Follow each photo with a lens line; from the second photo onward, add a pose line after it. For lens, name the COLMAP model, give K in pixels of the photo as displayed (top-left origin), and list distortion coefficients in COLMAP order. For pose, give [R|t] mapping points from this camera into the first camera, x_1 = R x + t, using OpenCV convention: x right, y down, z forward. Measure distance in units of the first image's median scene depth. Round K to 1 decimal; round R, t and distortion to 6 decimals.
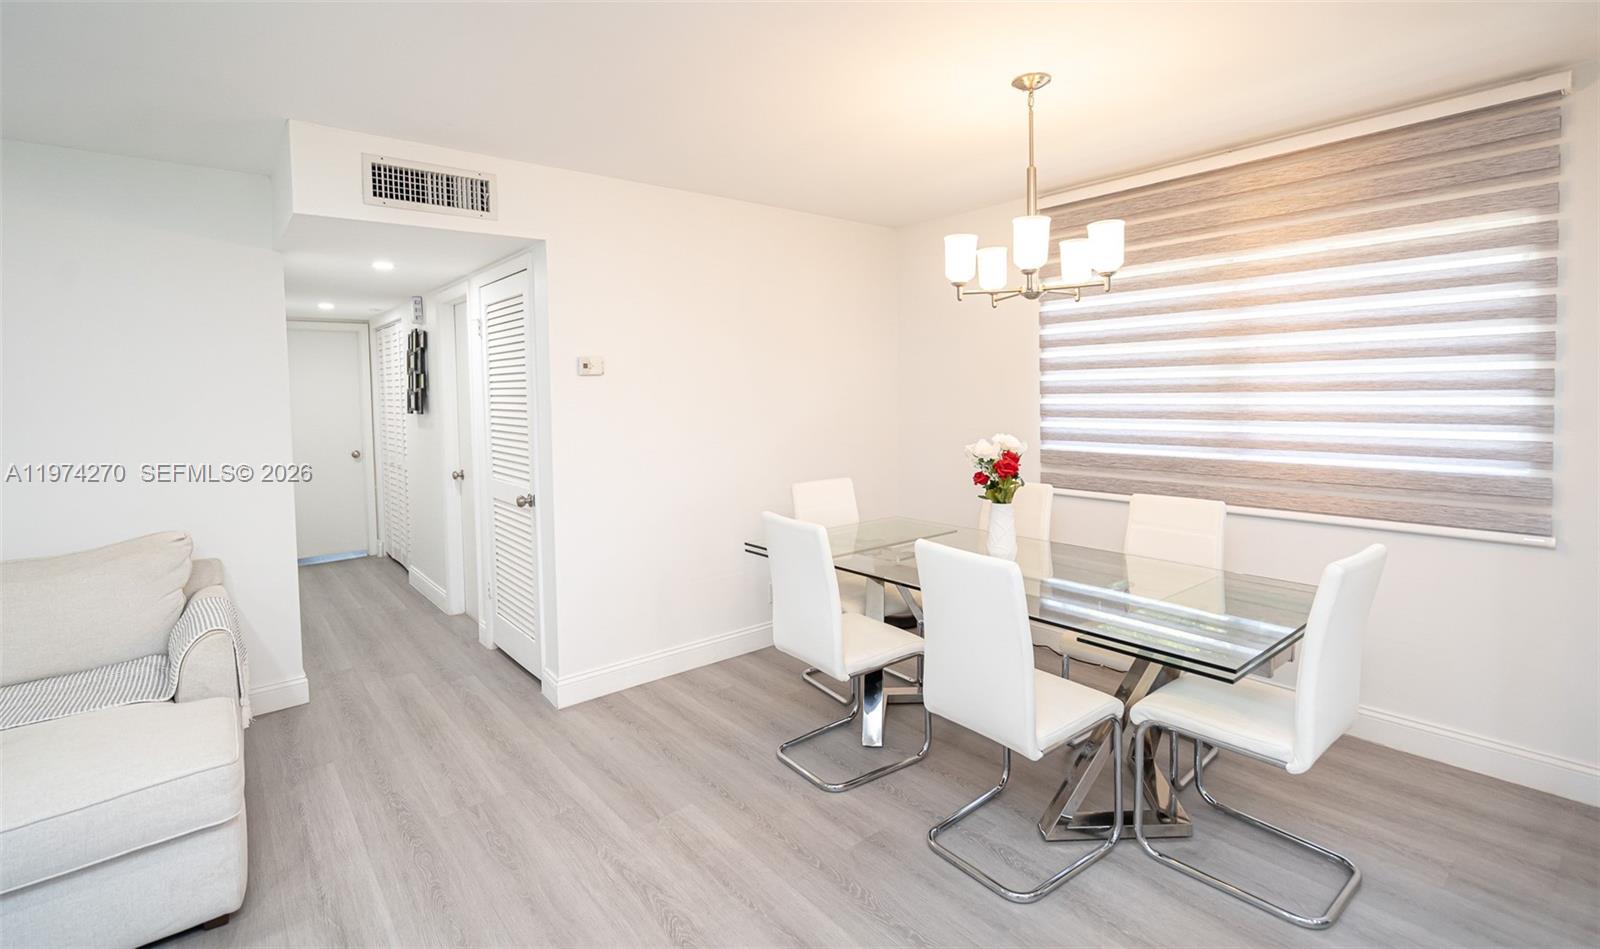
lens RADIAL K [[724.9, 0, 797.1], [0, 724.9, 417.5], [0, 0, 1]] dist [-0.002751, 0.000658]
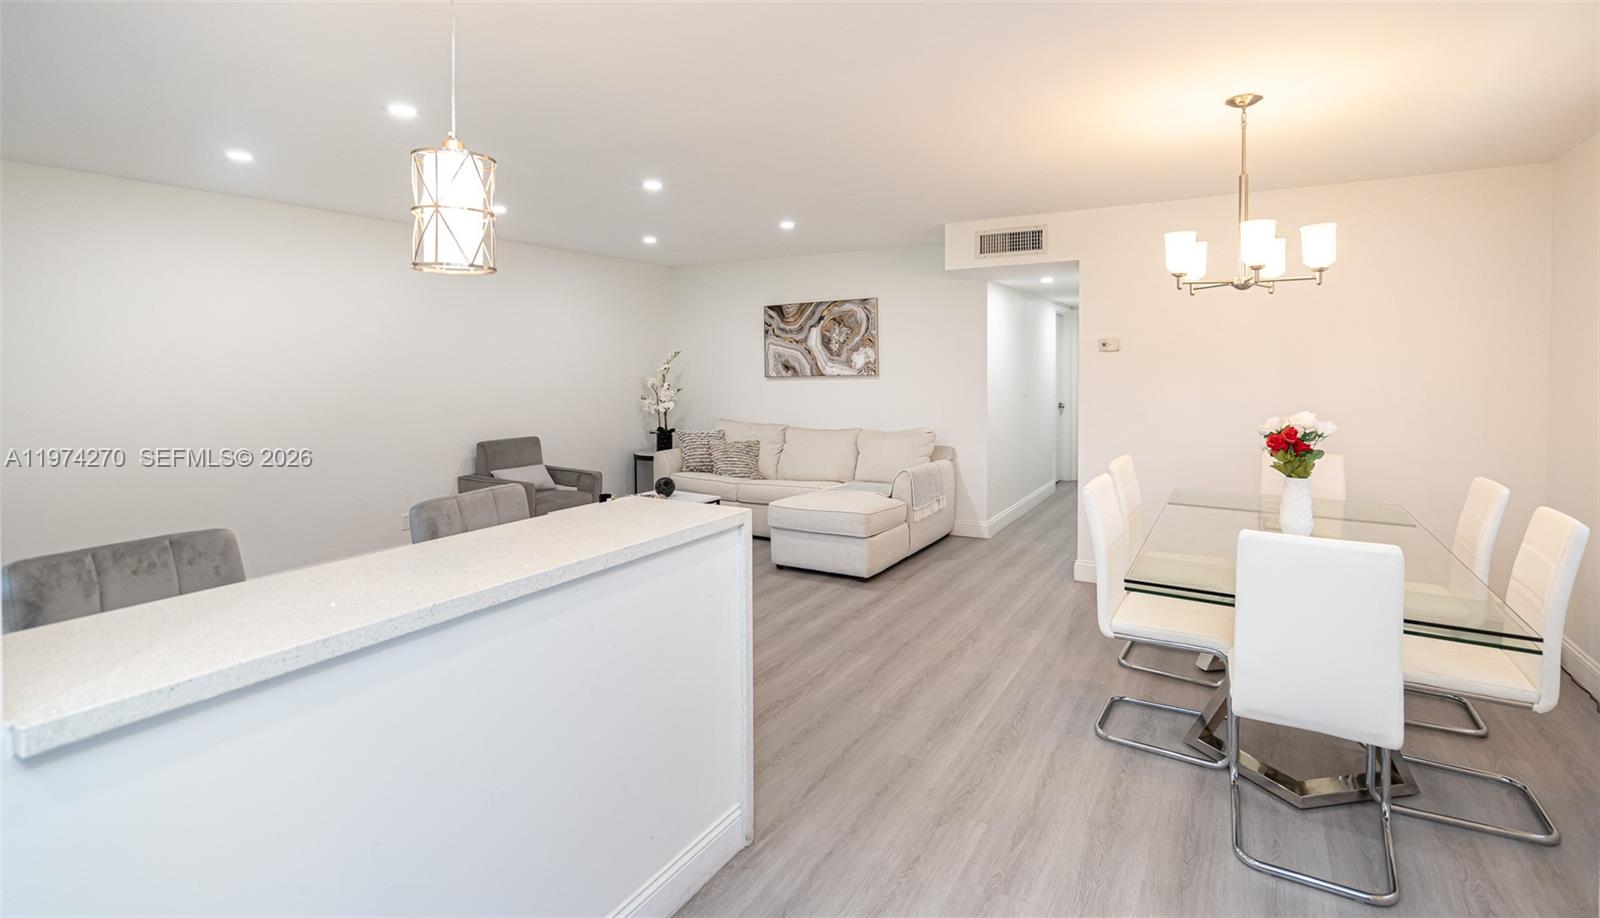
lens RADIAL K [[747.0, 0, 827.4], [0, 747.0, 376.9], [0, 0, 1]] dist [-0.005238, -0.000103]
pose [[0.358203, 0.035485, -0.932969, 0.760836], [-0.042375, 0.998866, 0.021722, -0.014946], [0.932682, 0.031754, 0.359300, -0.014468]]
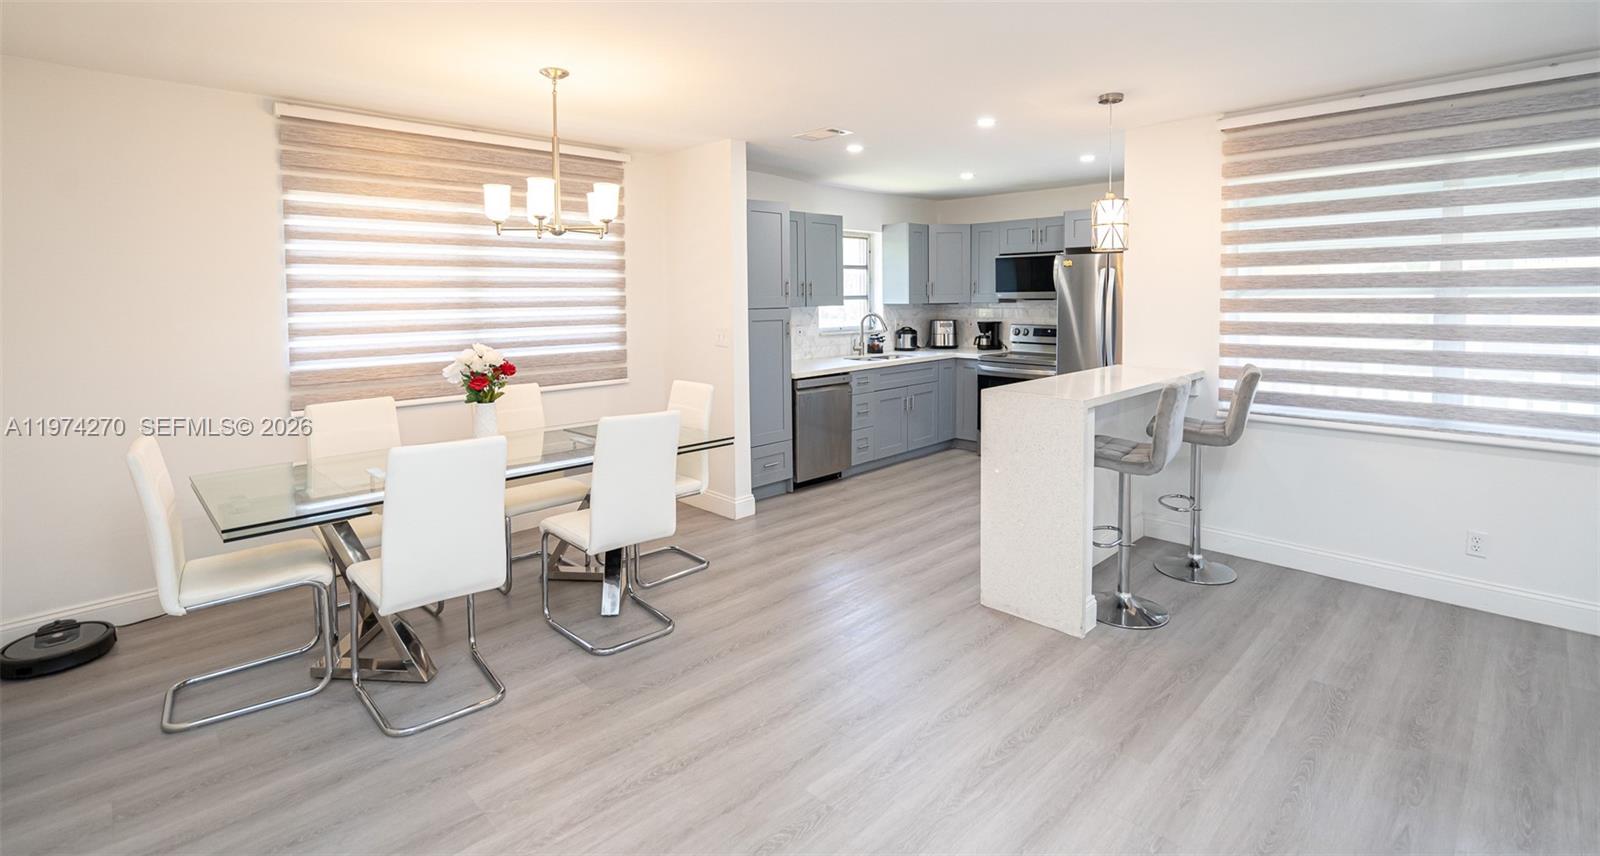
lens RADIAL K [[732.0, 0, 803.2], [0, 732.0, 321.1], [0, 0, 1]] dist [0.001998, 0.001364]
pose [[-0.087313, -0.016036, 0.996052, -0.675560], [0.051463, 0.998463, 0.020586, -0.007112], [-0.994851, 0.053057, -0.086354, 0.432927]]
